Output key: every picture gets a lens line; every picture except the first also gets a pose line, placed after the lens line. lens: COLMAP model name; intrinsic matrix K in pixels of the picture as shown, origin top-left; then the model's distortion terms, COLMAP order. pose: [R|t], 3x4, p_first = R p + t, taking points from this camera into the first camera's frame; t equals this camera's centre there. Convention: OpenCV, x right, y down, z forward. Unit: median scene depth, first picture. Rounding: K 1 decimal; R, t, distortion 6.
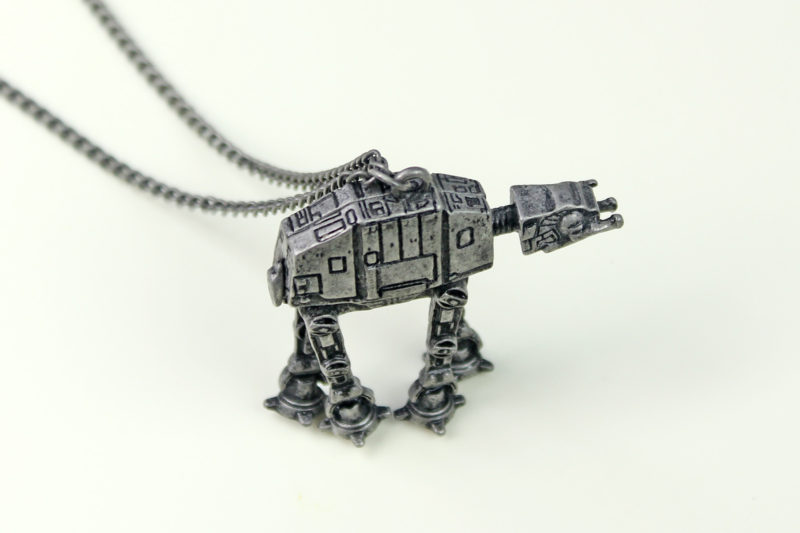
lens RADIAL K [[2900.2, 0, 400.0], [0, 2900.2, 266.5], [0, 0, 1]] dist [-0.091310, 0.178044]
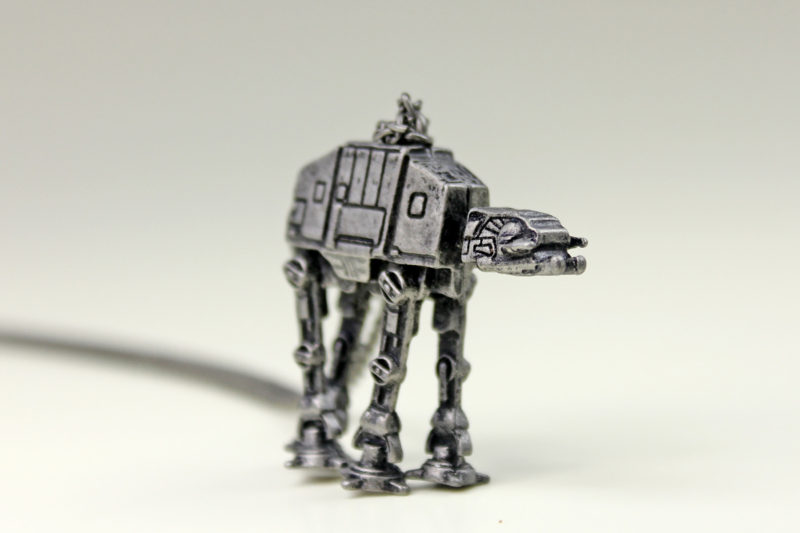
lens RADIAL K [[2900.2, 0, 400.0], [0, 2900.2, 266.5], [0, 0, 1]] dist [-0.091310, 0.178044]
pose [[0.423852, 0.102289, -0.899937, 0.814188], [-0.702713, 0.664018, -0.255490, 0.231048], [0.571440, 0.740687, 0.353325, 0.704691]]
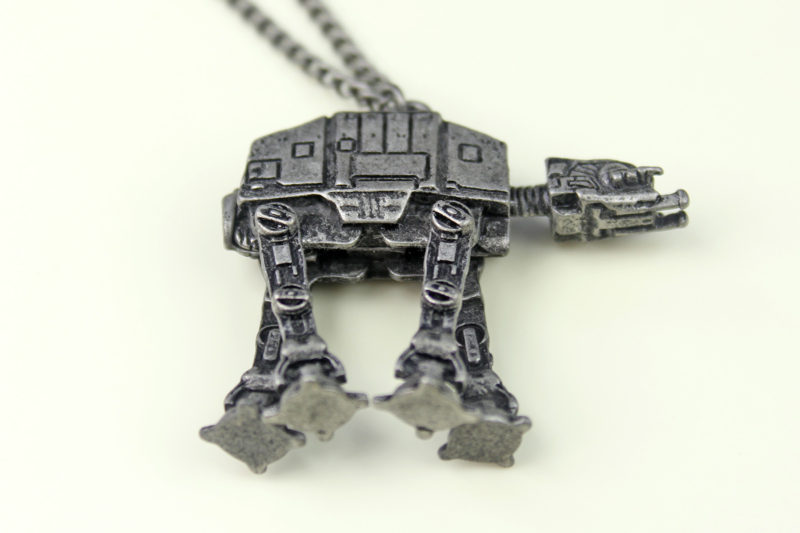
lens RADIAL K [[2900.2, 0, 400.0], [0, 2900.2, 266.5], [0, 0, 1]] dist [-0.091310, 0.178044]
pose [[0.963357, -0.164471, -0.211880, 0.167683], [-0.200777, 0.081622, -0.976231, 0.773952], [0.177856, 0.982999, 0.045609, 0.995701]]
